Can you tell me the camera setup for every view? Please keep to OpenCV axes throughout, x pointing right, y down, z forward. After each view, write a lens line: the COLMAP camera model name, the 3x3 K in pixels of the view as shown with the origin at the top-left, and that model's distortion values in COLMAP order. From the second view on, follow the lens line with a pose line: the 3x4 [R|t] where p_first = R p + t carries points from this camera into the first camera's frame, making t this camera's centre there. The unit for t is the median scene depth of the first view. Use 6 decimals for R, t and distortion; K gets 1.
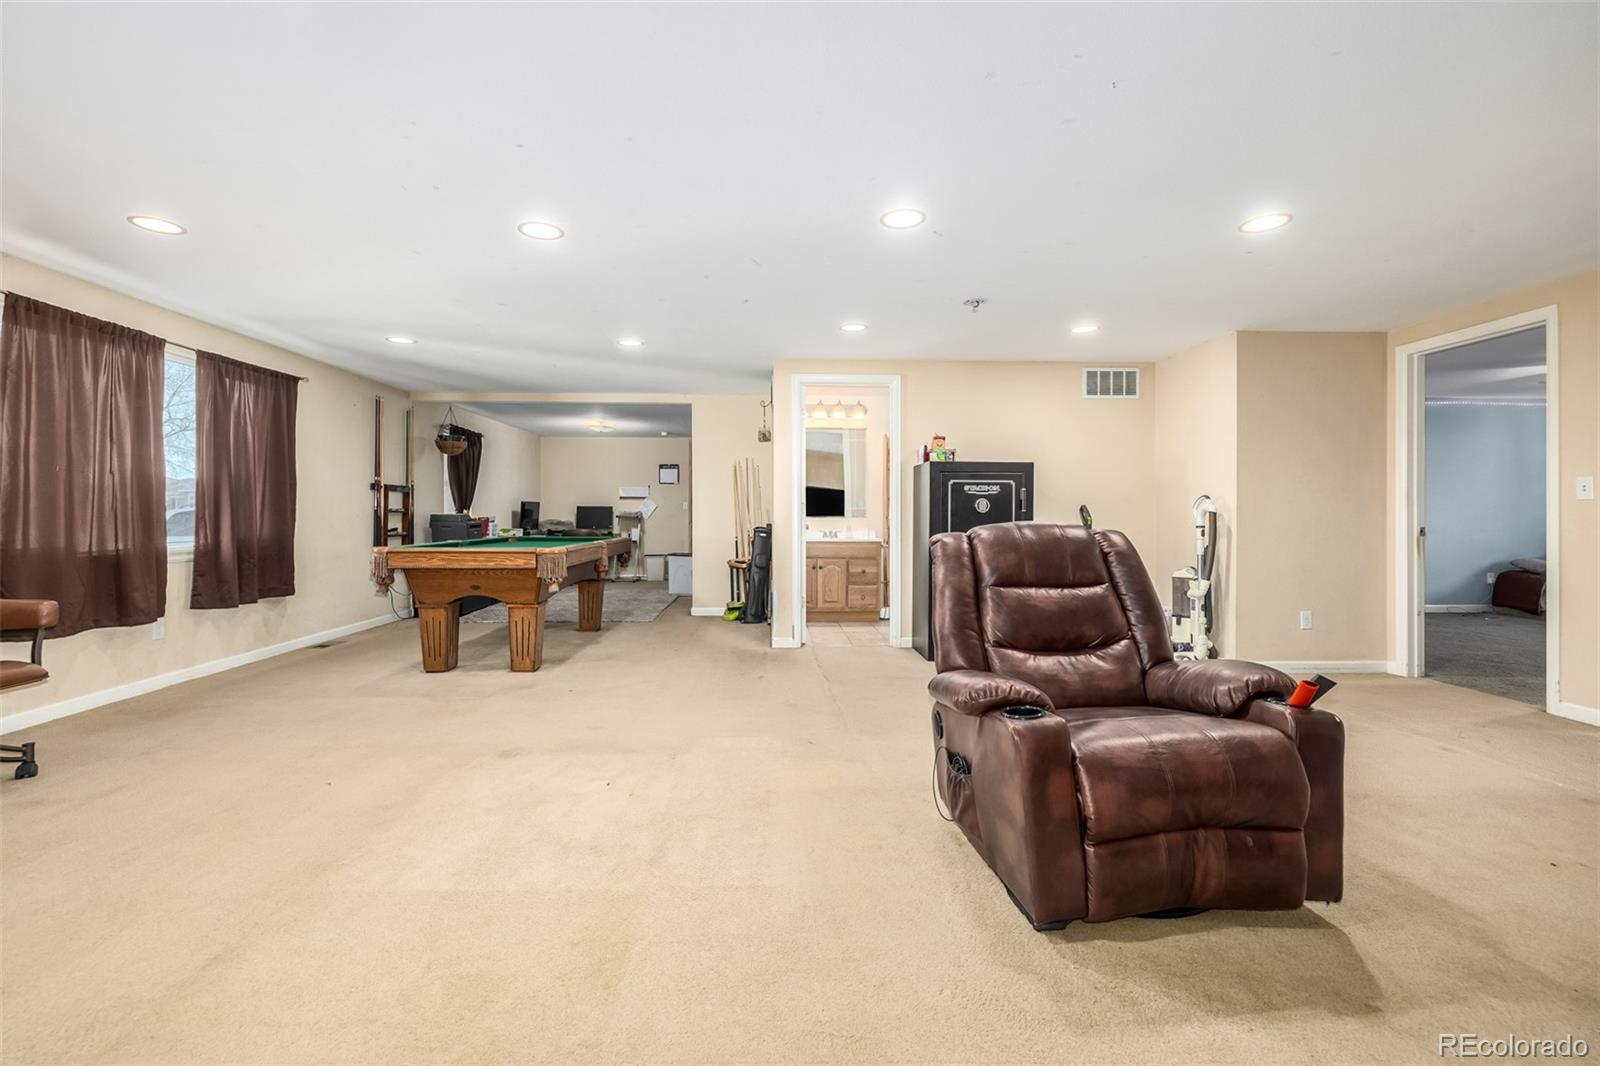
lens RADIAL K [[684.5, 0, 789.9], [0, 684.5, 516.2], [0, 0, 1]] dist [0.000150, -0.000341]
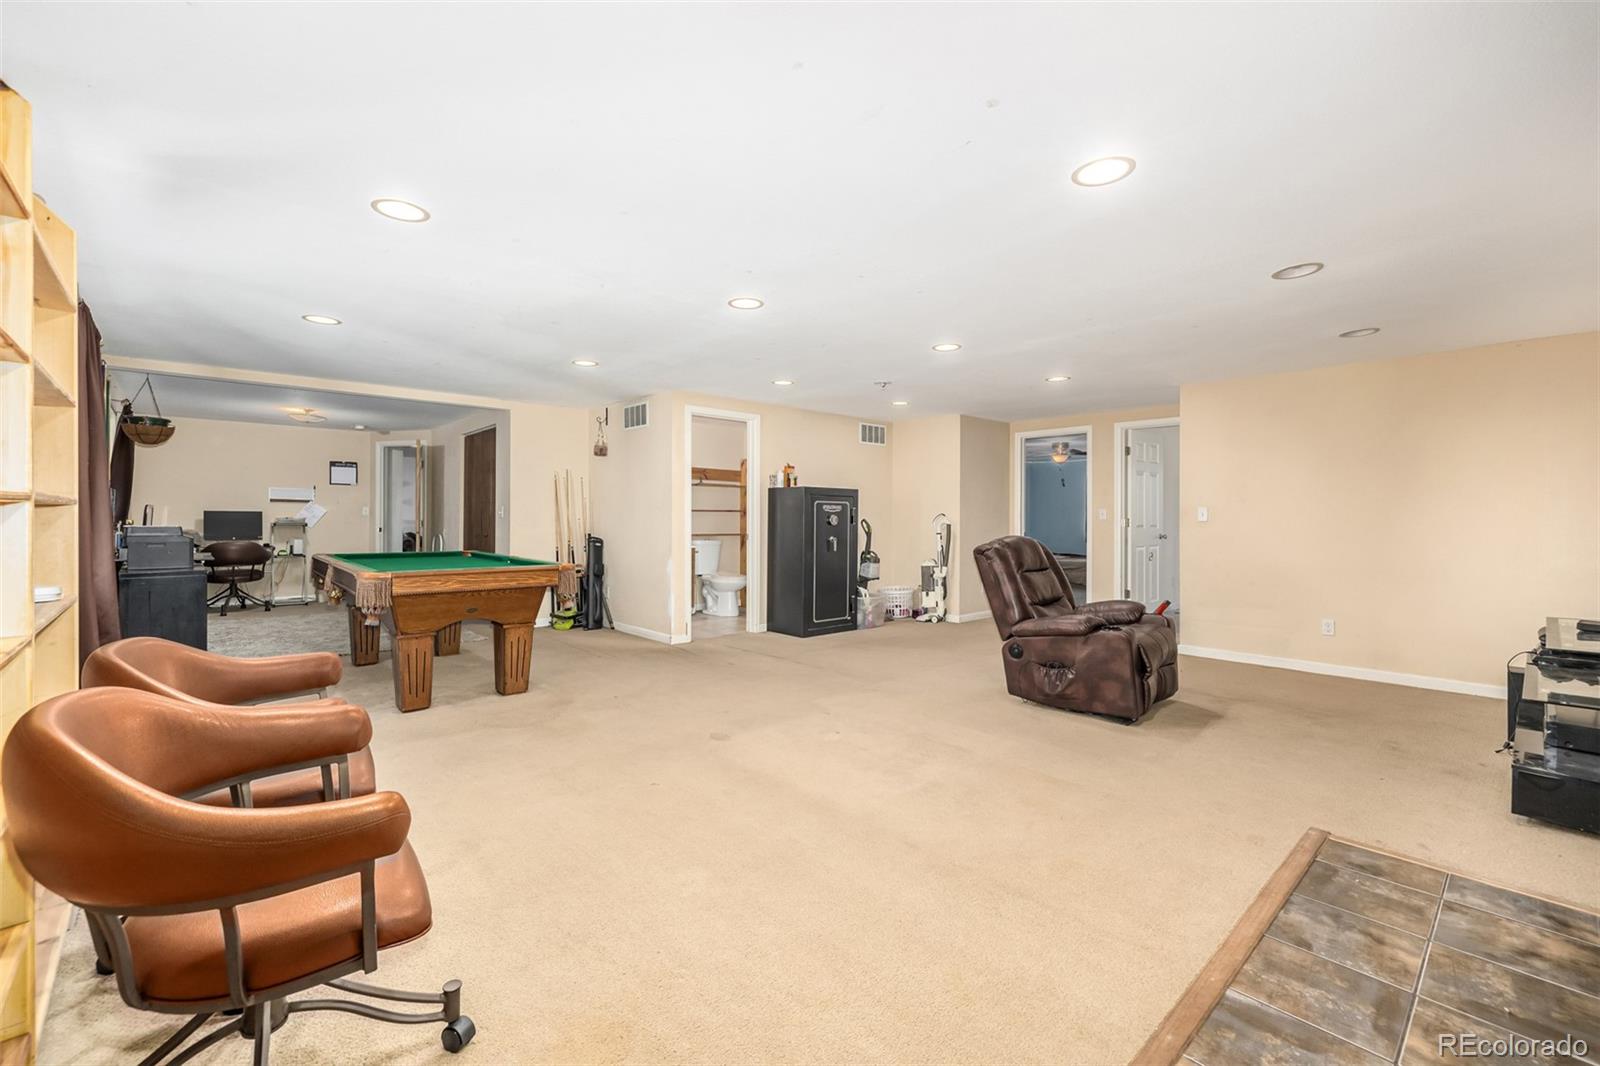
lens RADIAL K [[676.5, 0, 798.0], [0, 676.5, 519.4], [0, 0, 1]] dist [0.001364, 0.000151]
pose [[0.756659, 0.000277, 0.653810, -0.648662], [-0.003020, 0.999991, 0.003071, -0.020524], [-0.653803, -0.004298, 0.756653, 0.021001]]
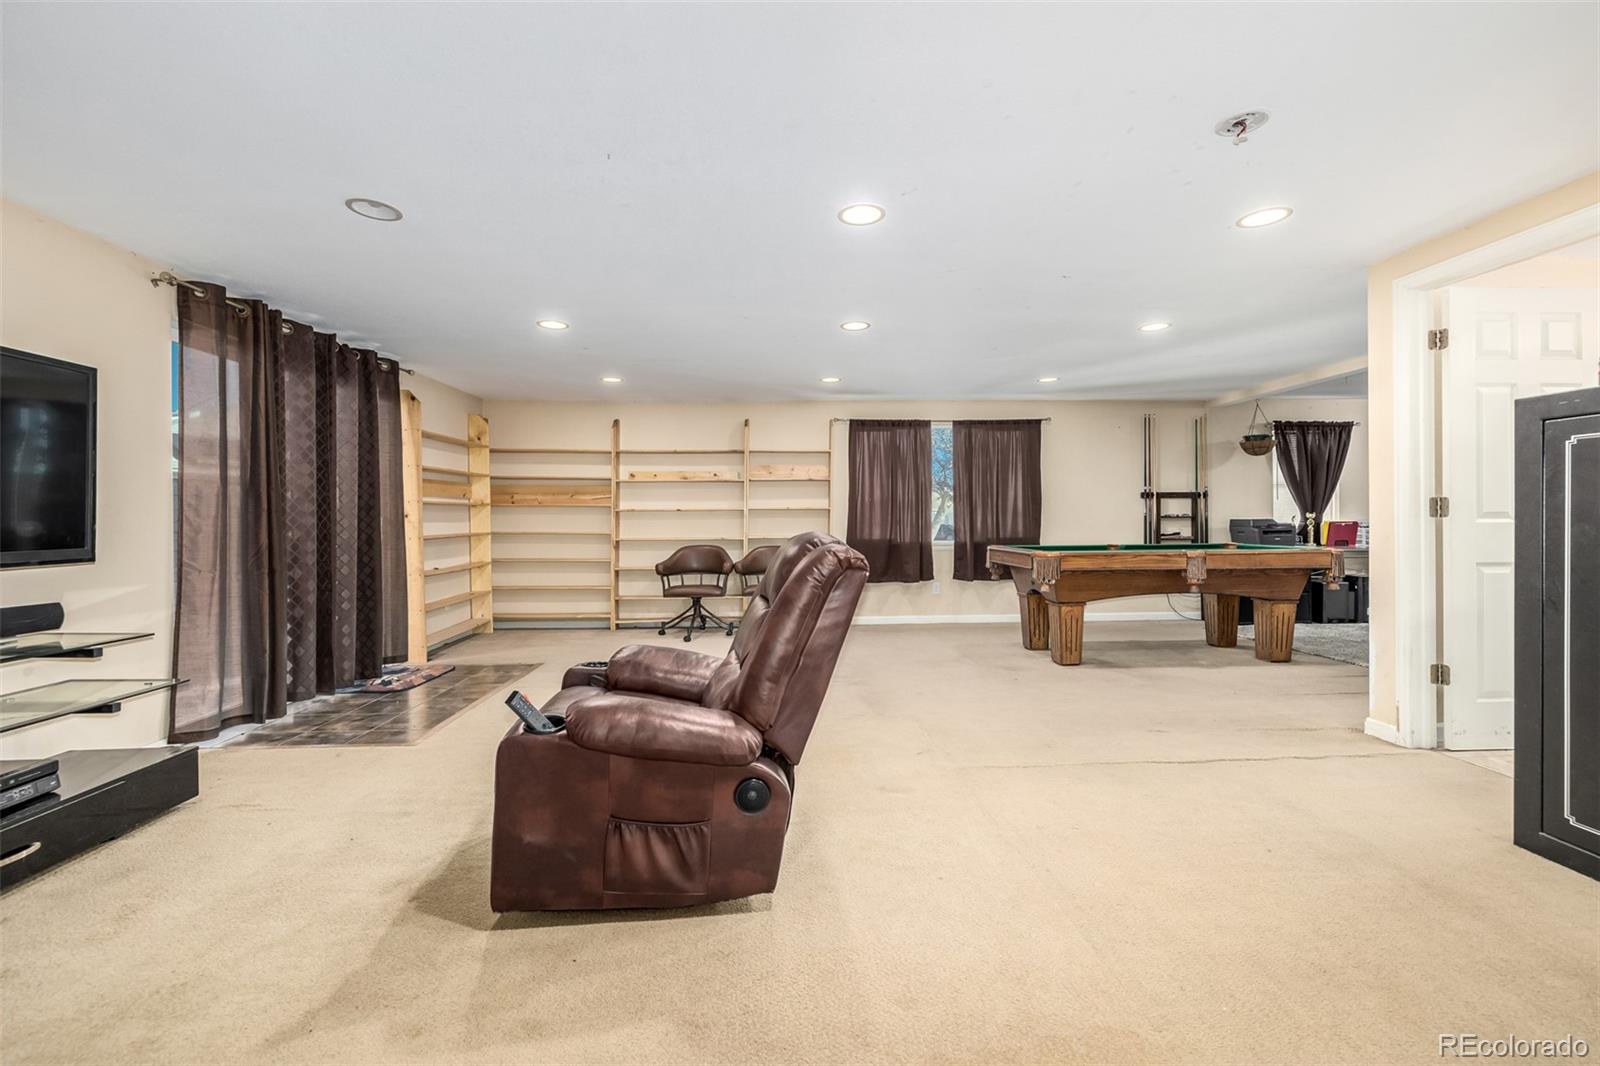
lens RADIAL K [[690.9, 0, 795.2], [0, 690.9, 522.4], [0, 0, 1]] dist [0.000149, 0.000025]
pose [[0.001403, 0.000362, -0.999999, 0.646931], [0.004605, 0.999989, 0.000368, -0.001691], [0.999988, -0.004605, 0.001402, 0.513689]]
